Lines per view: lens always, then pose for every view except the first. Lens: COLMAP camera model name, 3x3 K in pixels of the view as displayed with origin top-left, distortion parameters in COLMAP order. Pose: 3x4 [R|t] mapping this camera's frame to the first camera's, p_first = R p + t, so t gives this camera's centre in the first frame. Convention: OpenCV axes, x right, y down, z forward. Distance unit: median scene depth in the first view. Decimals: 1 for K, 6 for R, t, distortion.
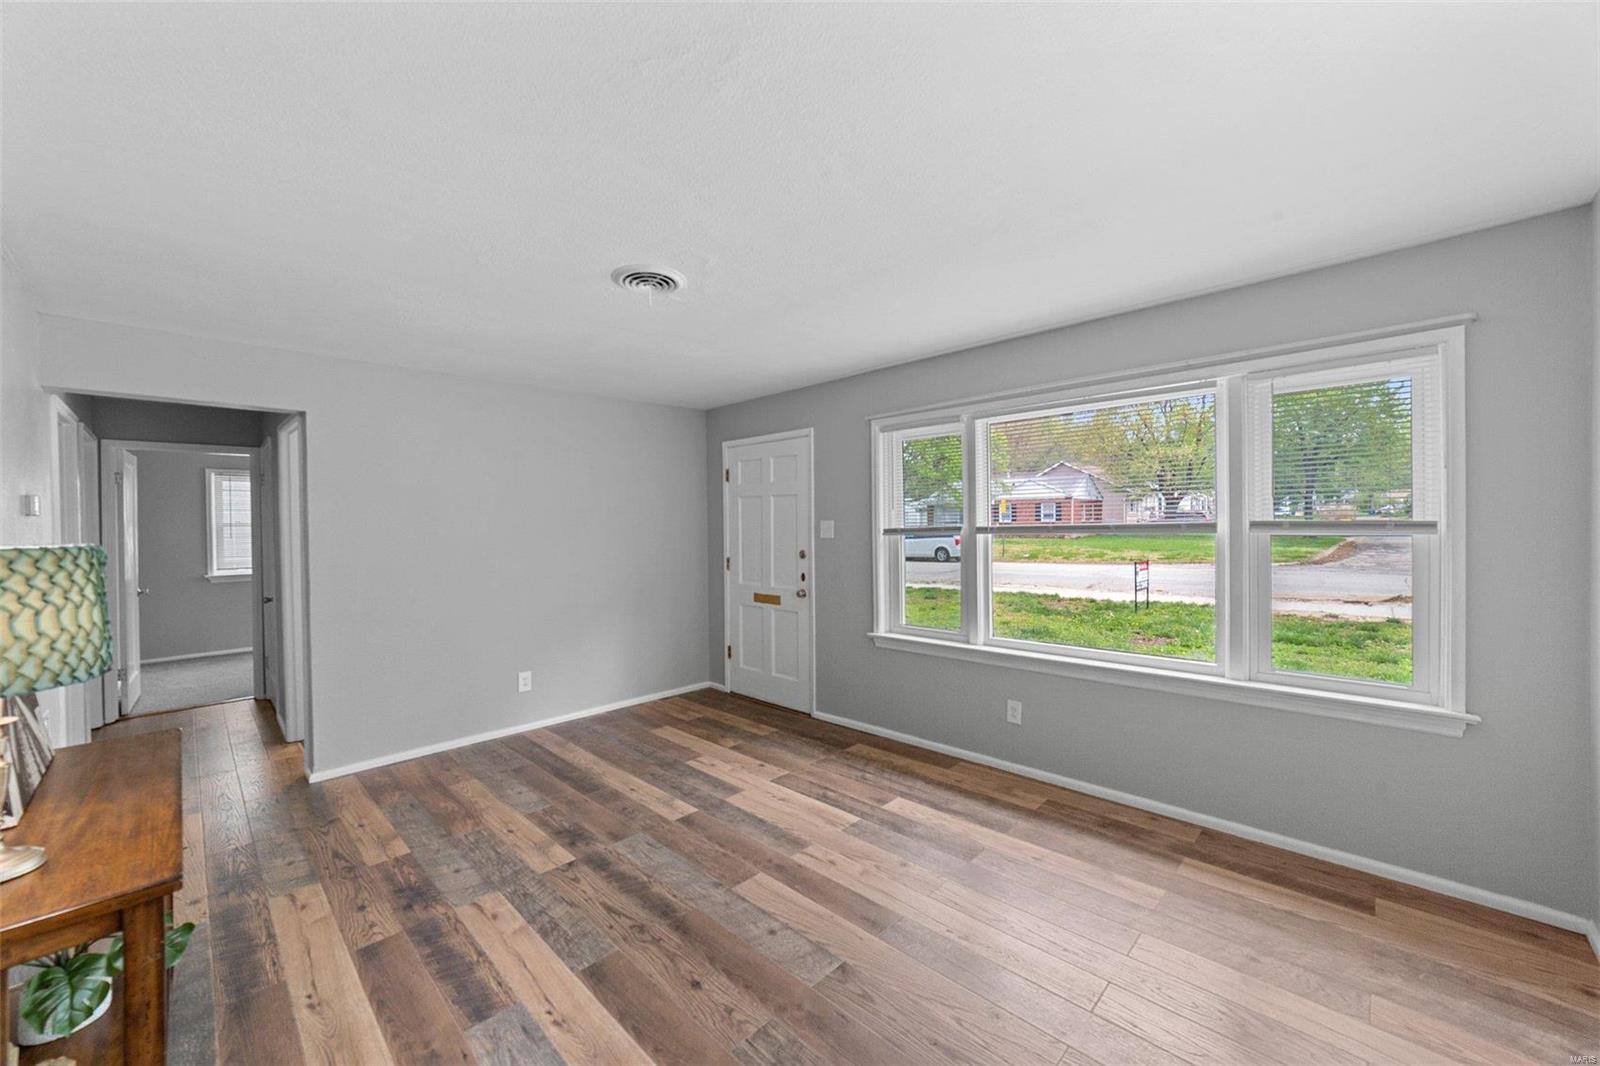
lens RADIAL K [[610.7, 0, 800.2], [0, 610.7, 529.7], [0, 0, 1]] dist [-0.026790, 0.009976]
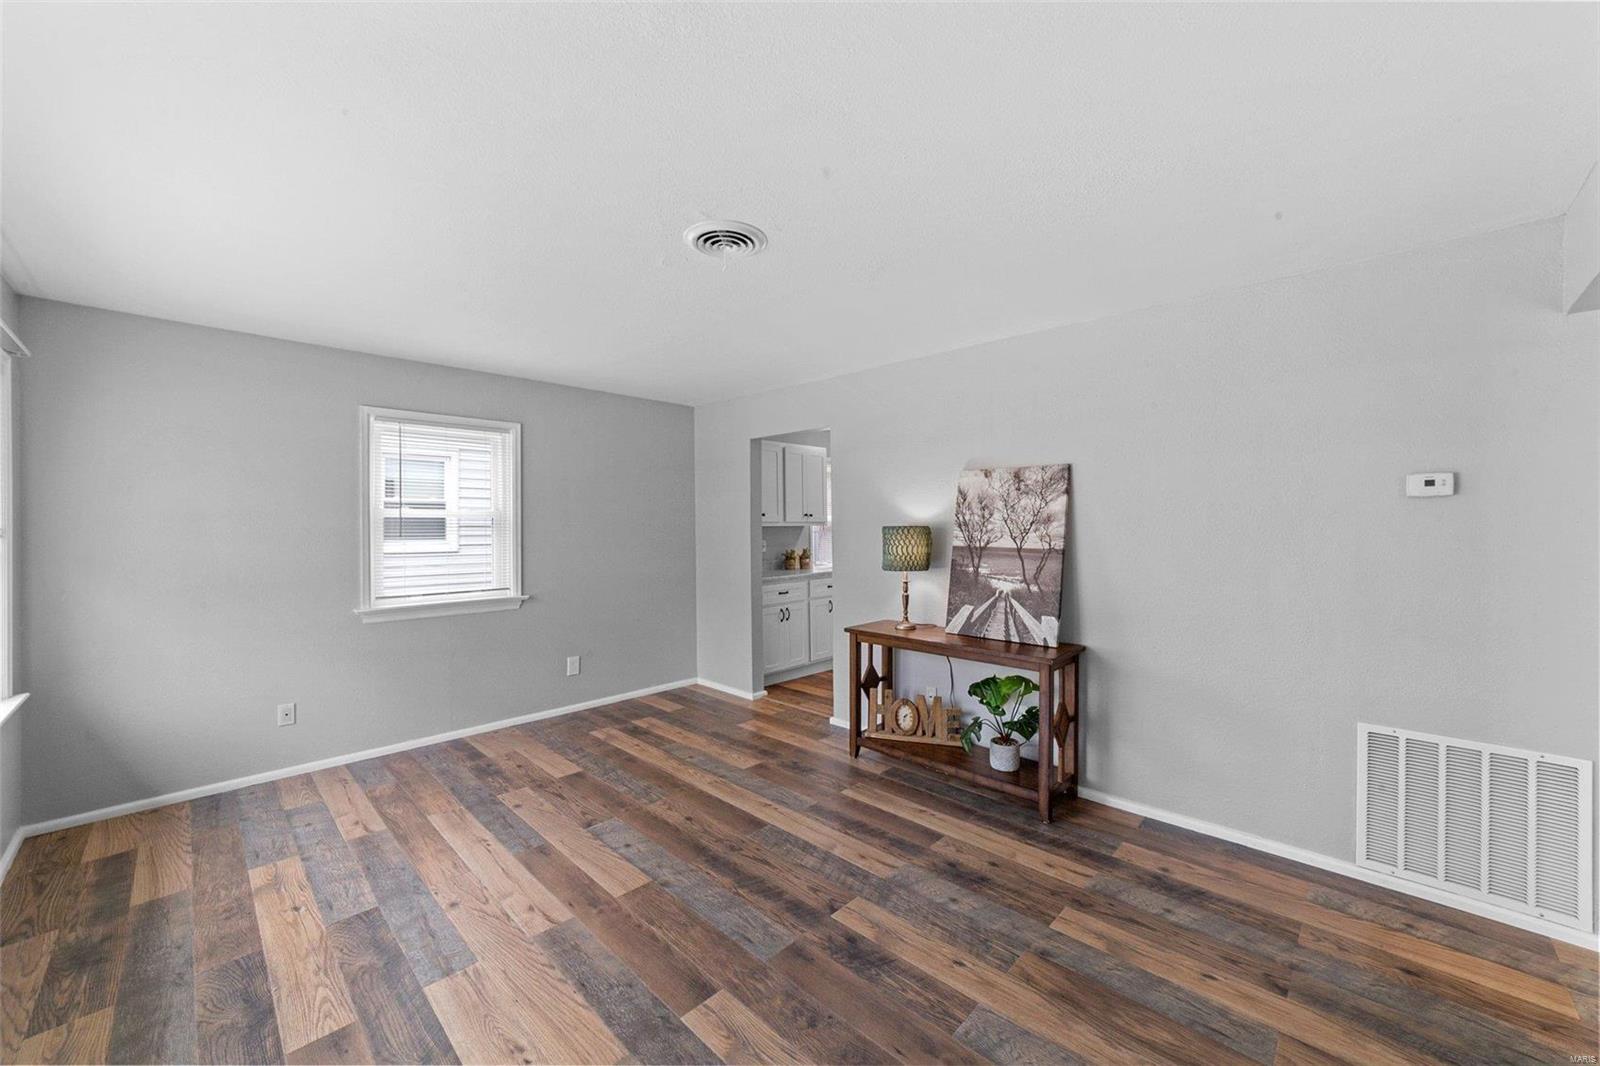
lens RADIAL K [[610.7, 0, 800.2], [0, 610.7, 529.7], [0, 0, 1]] dist [-0.026790, 0.009976]
pose [[-0.999837, 0.018065, 0.000044, -0.301878], [0.018064, 0.999751, 0.013080, -0.000296], [0.000192, 0.013079, -0.999914, 1.629109]]
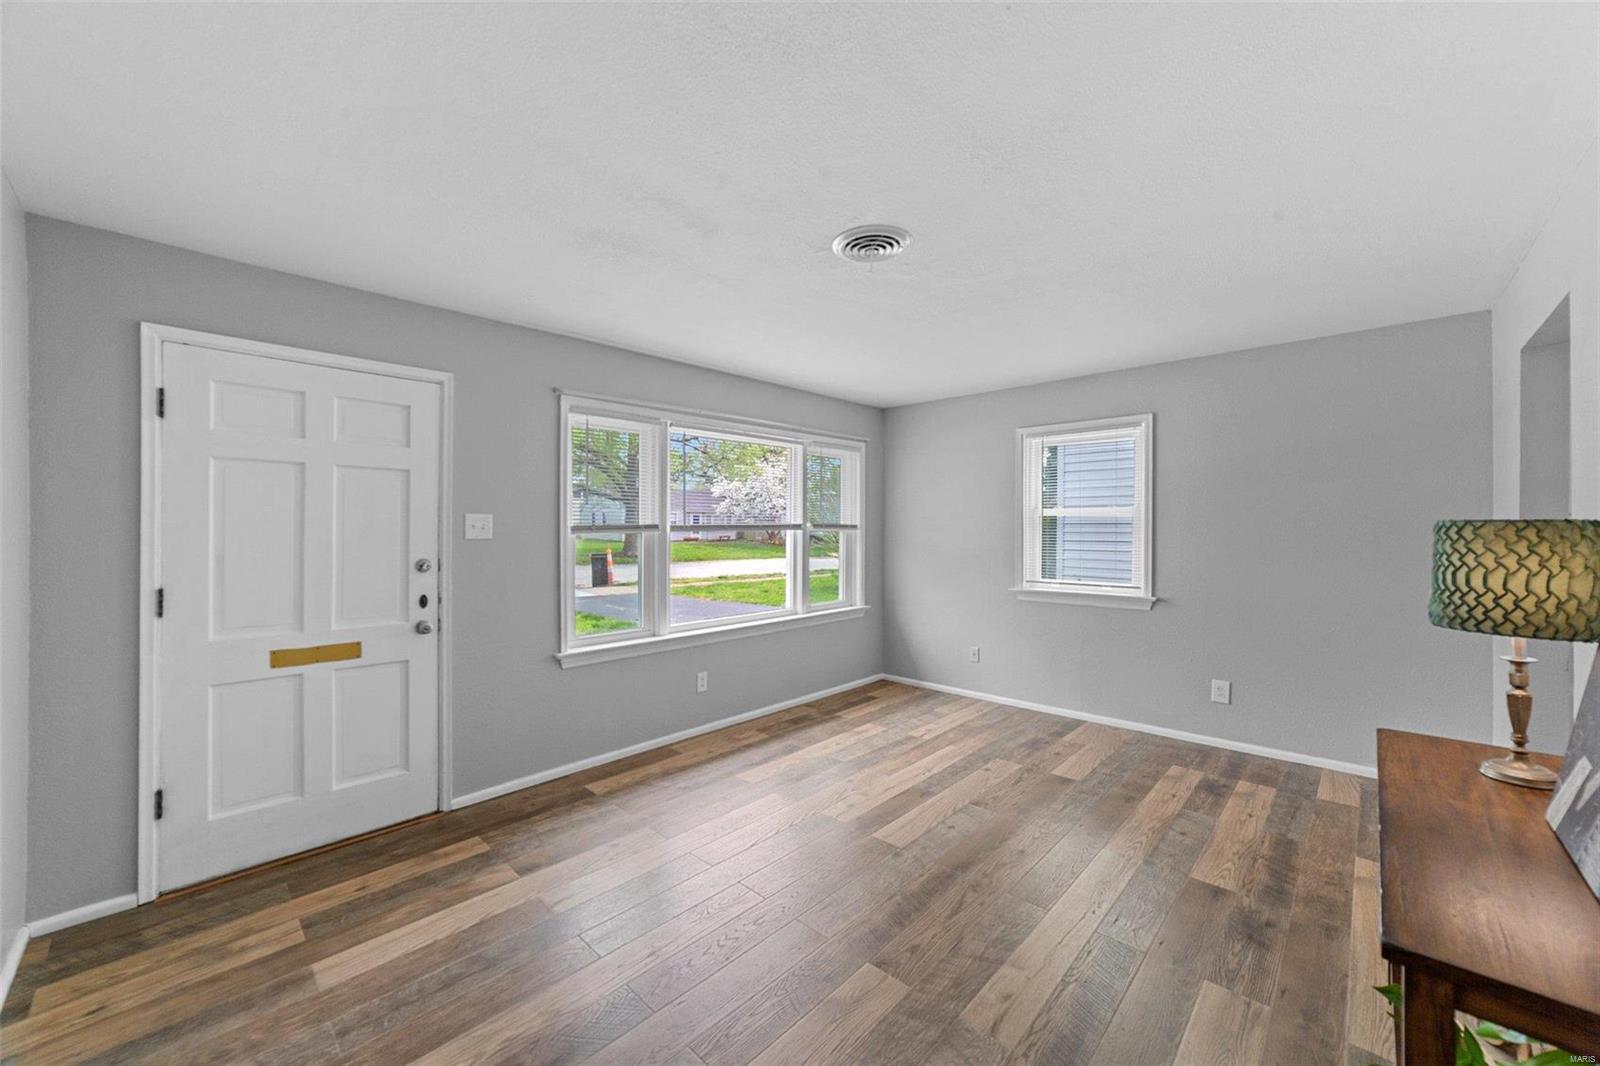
lens RADIAL K [[610.7, 0, 800.2], [0, 610.7, 529.7], [0, 0, 1]] dist [-0.026790, 0.009976]
pose [[-0.009915, 0.009384, 0.999907, -0.992147], [0.009266, 0.999914, -0.009293, 0.019426], [-0.999908, 0.009173, -0.010001, 0.967478]]
